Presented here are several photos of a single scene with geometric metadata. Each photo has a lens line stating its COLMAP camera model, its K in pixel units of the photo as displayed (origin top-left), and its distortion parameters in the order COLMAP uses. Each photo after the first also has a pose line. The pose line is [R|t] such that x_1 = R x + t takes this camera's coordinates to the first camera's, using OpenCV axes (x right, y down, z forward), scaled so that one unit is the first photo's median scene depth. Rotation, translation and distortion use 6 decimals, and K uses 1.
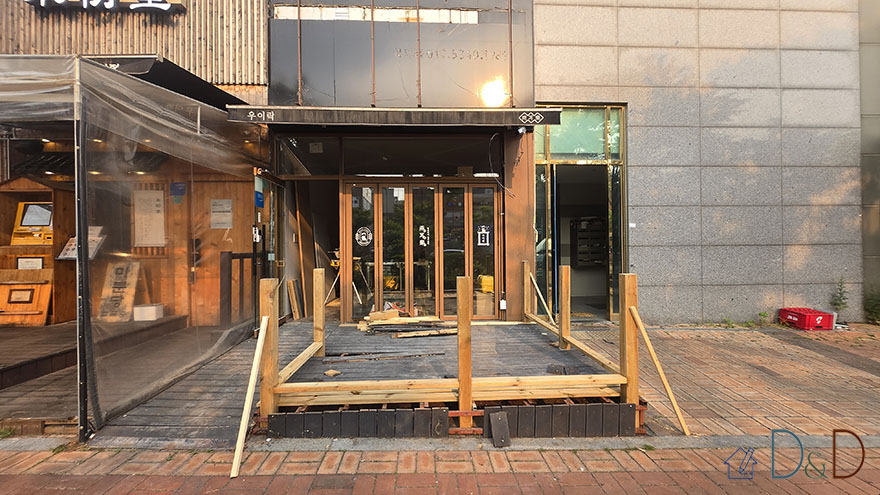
lens RADIAL K [[350.0, 0, 437.3], [0, 350.0, 246.2], [0, 0, 1]] dist [0.001153, -0.000367]
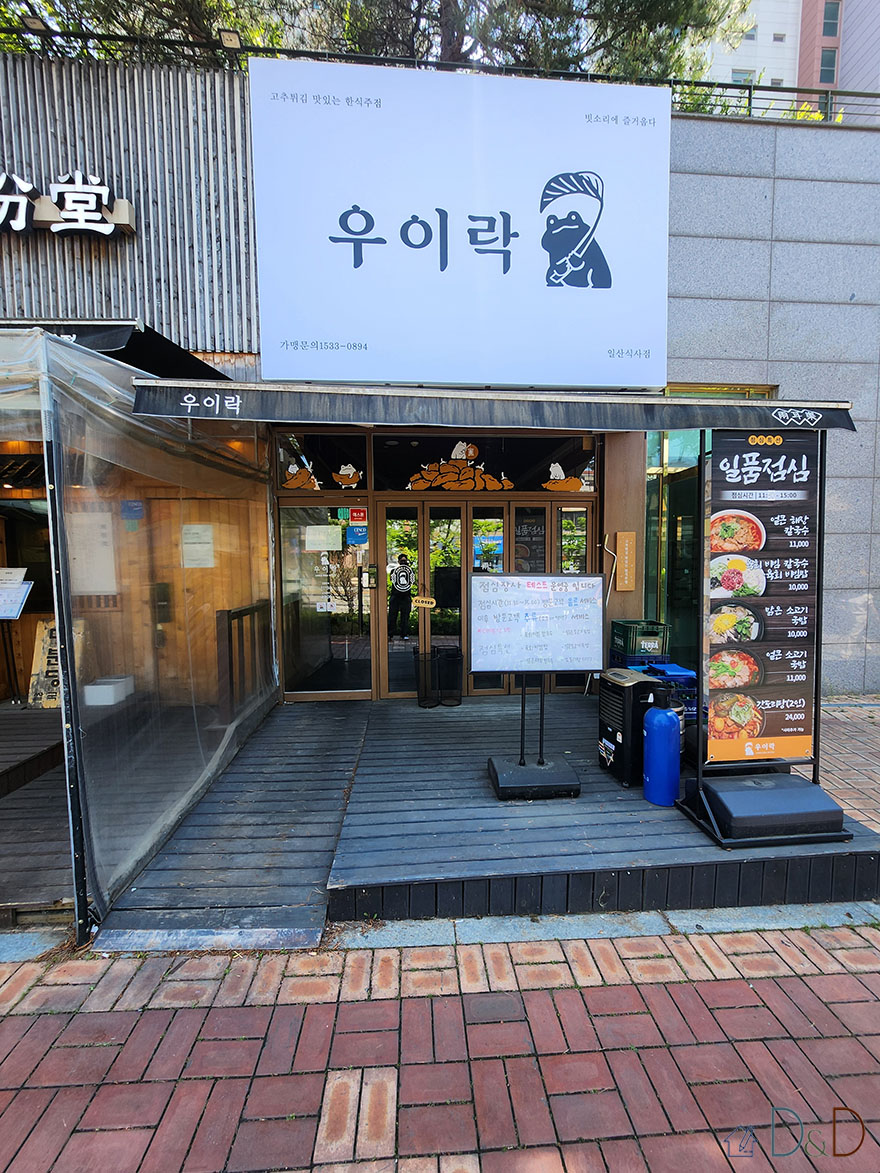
lens RADIAL K [[464.3, 0, 441.5], [0, 464.3, 588.4], [0, 0, 1]] dist [-0.000803, 0.000254]
pose [[0.999546, -0.002789, 0.029988, -0.174803], [0.000754, 0.997708, 0.067659, -0.074589], [-0.030108, -0.067606, 0.997258, 0.076623]]
